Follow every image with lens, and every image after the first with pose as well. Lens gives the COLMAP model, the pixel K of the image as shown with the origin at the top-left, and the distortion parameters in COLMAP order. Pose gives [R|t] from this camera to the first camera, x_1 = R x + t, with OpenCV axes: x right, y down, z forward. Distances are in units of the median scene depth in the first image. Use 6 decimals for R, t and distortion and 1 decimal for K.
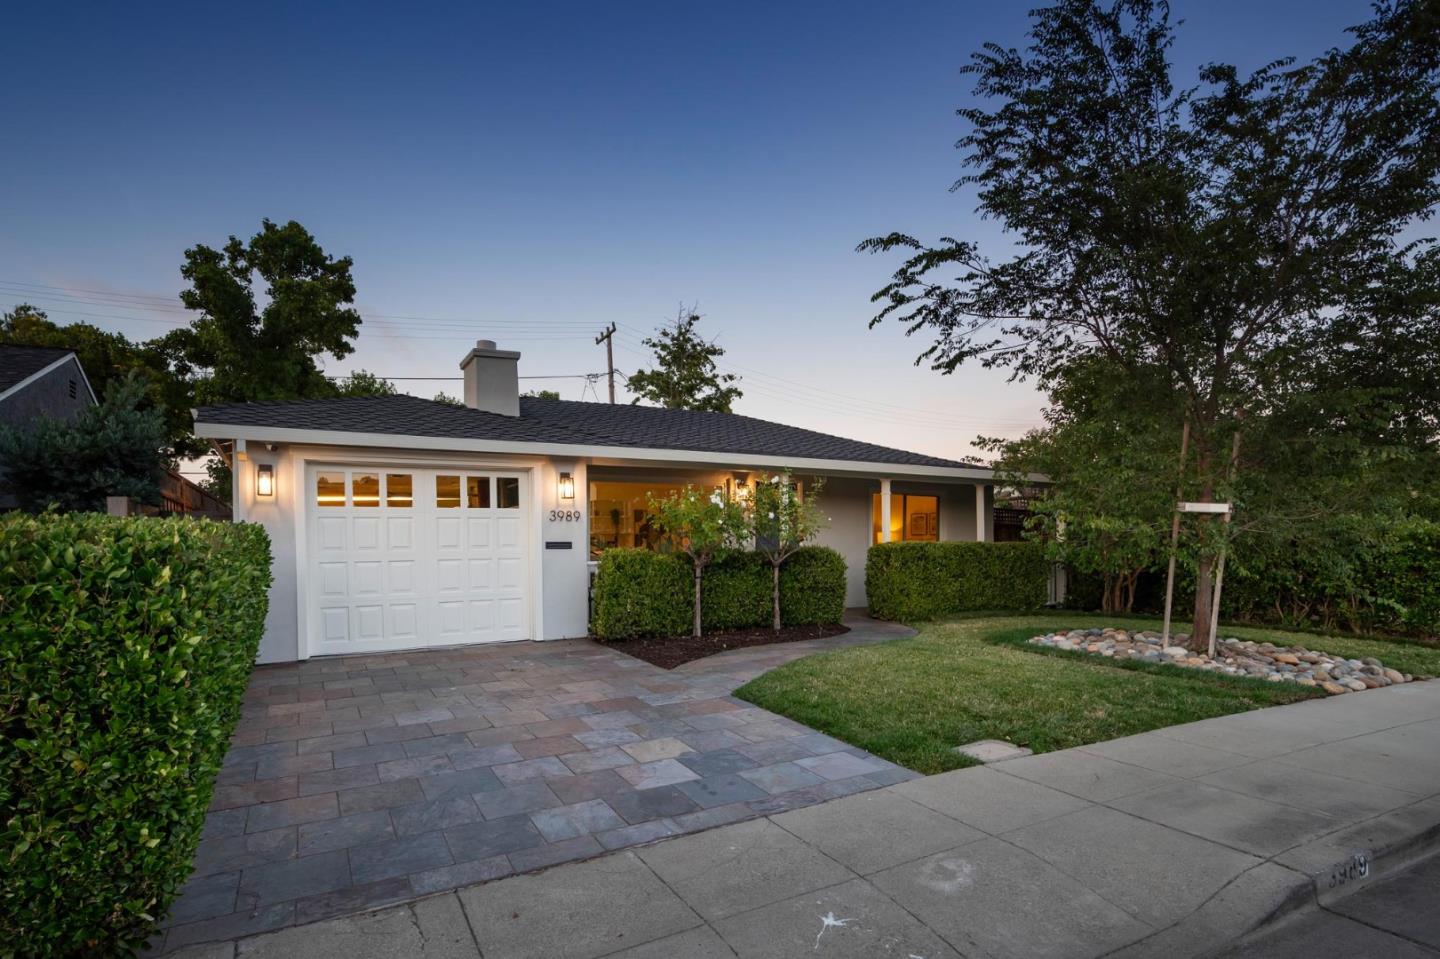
lens RADIAL K [[666.9, 0, 661.9], [0, 666.9, 559.0], [0, 0, 1]] dist [0.006110, -0.000960]
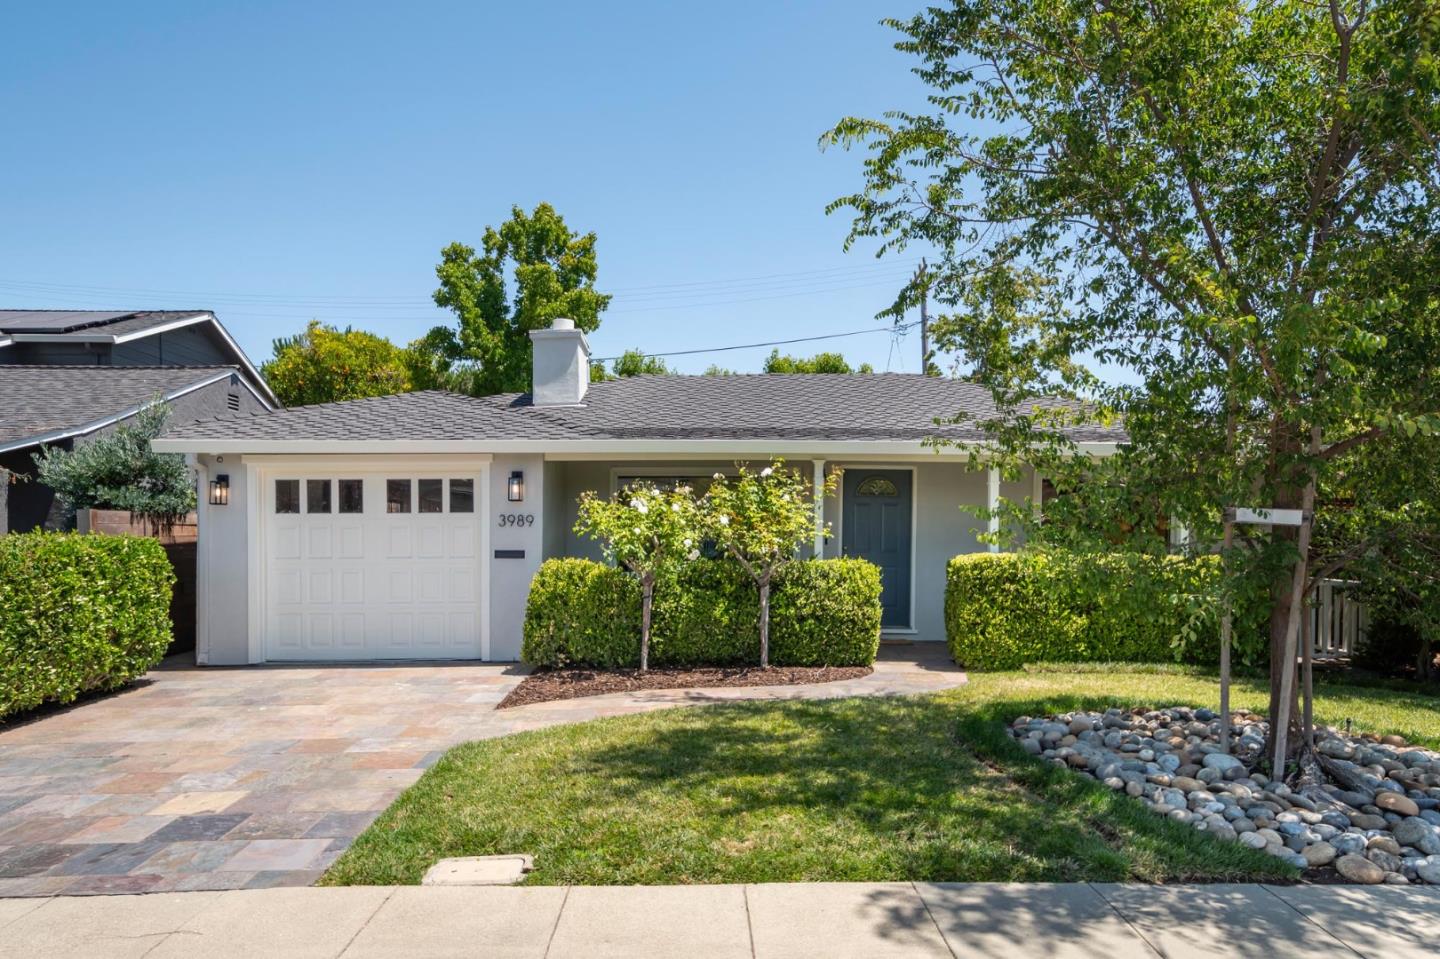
lens RADIAL K [[807.0, 0, 721.5], [0, 807.0, 537.8], [0, 0, 1]] dist [0.005612, 0.000729]
pose [[0.911775, 0.009823, -0.410573, 0.619272], [-0.016005, 0.999804, -0.011624, -0.039610], [0.410378, 0.017169, 0.911754, 0.167017]]
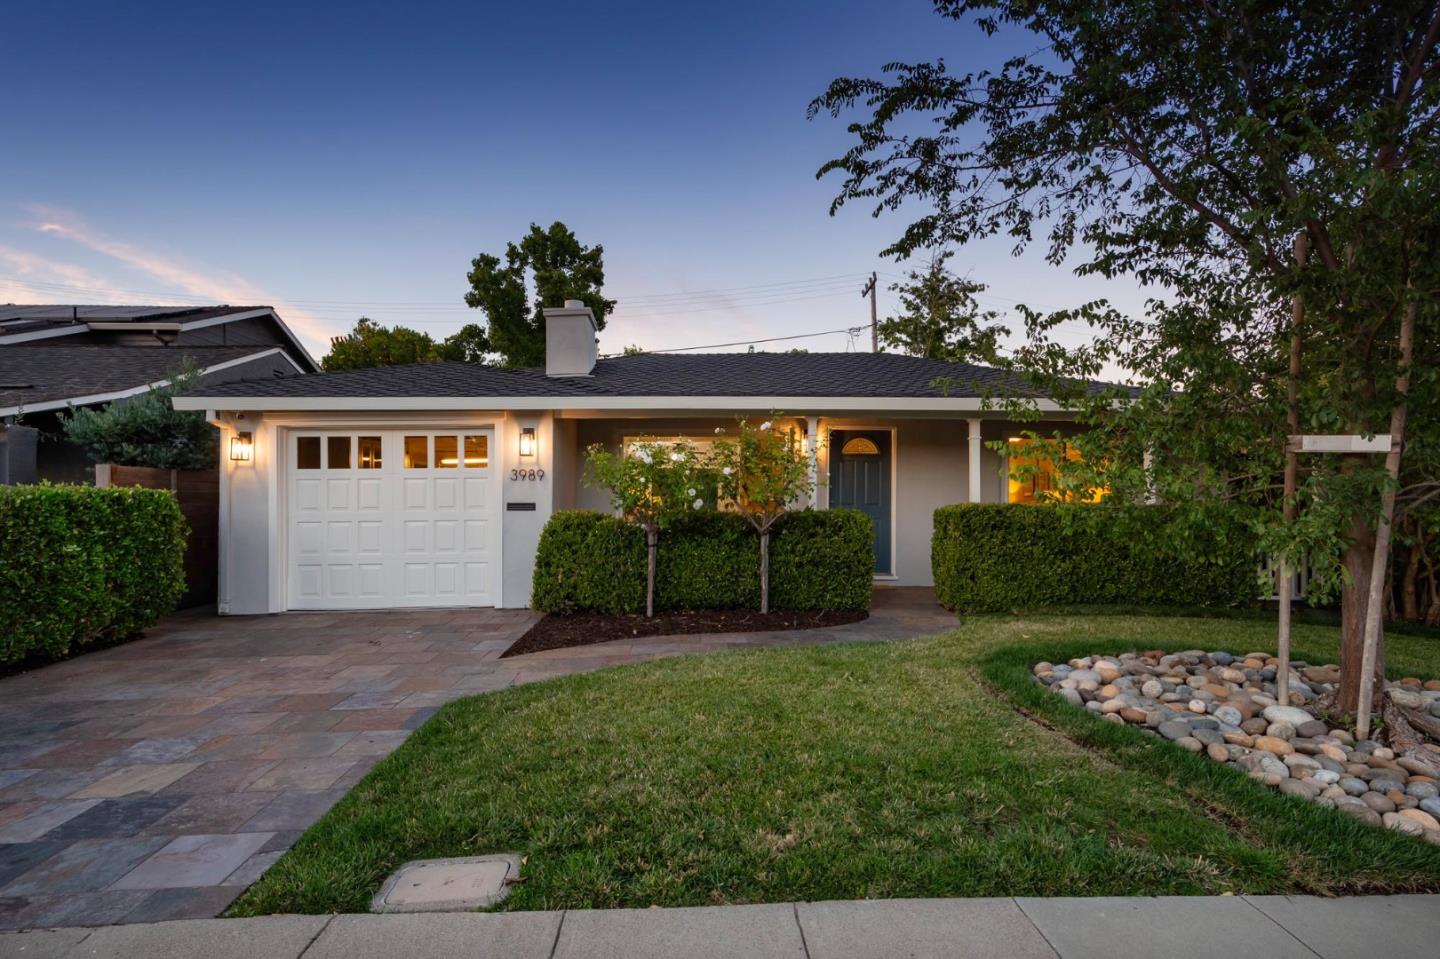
lens RADIAL K [[644.4, 0, 717.8], [0, 644.4, 503.3], [0, 0, 1]] dist [0.009469, 0.000064]
pose [[0.919594, 0.004104, -0.392849, 0.519697], [-0.010770, 0.999833, -0.014767, -0.017020], [0.392722, 0.017811, 0.919485, 0.325990]]
